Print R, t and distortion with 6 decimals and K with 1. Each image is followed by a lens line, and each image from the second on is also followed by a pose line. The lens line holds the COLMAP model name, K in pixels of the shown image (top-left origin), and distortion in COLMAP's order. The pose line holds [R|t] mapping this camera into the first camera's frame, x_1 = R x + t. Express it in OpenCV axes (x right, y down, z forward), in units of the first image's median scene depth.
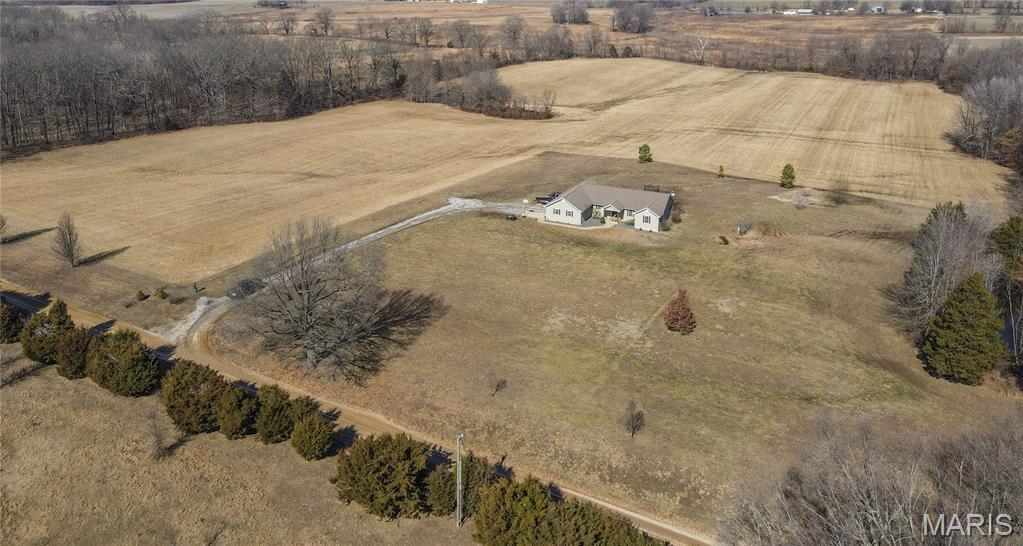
lens RADIAL K [[659.0, 0, 508.8], [0, 659.0, 271.5], [0, 0, 1]] dist [0.004859, 0.000399]
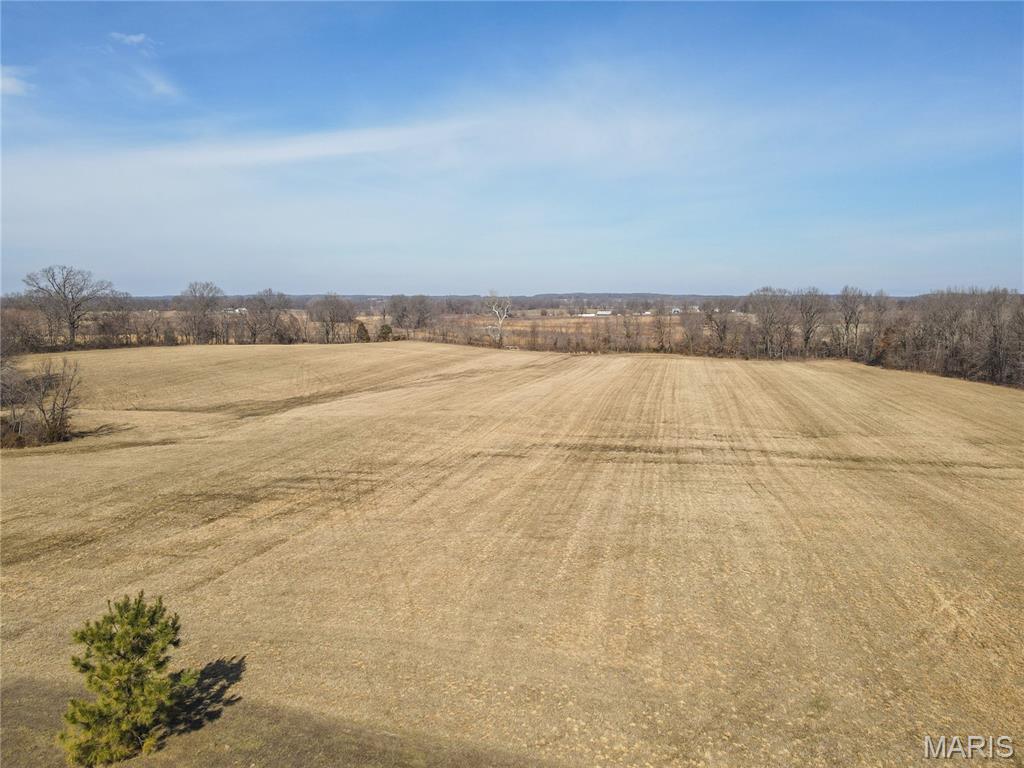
lens RADIAL K [[793.8, 0, 514.5], [0, 793.8, 388.7], [0, 0, 1]] dist [0.002161, 0.003207]
pose [[0.958019, -0.031544, 0.284963, 0.150931], [0.112206, 0.955901, -0.271411, -0.116973], [-0.263834, 0.291992, 0.919311, 0.532109]]
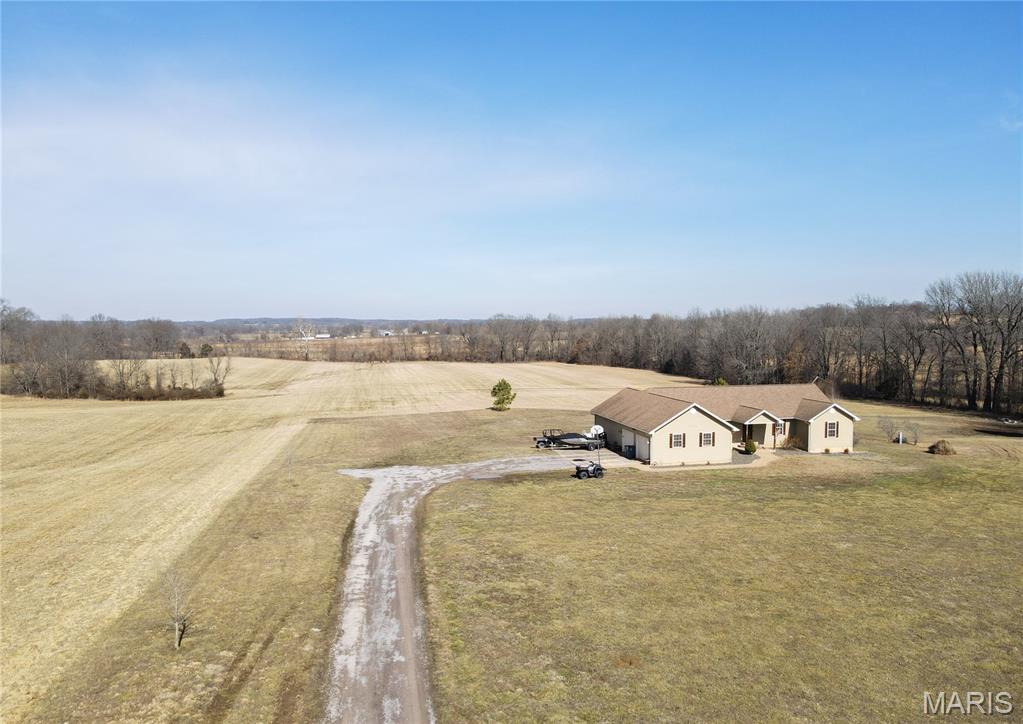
lens RADIAL K [[730.3, 0, 511.9], [0, 730.3, 359.5], [0, 0, 1]] dist [0.009524, 0.001137]
pose [[0.781983, -0.032474, 0.622454, -0.136540], [0.247037, 0.933006, -0.261674, -0.018385], [-0.572255, 0.358393, 0.737617, 0.303334]]
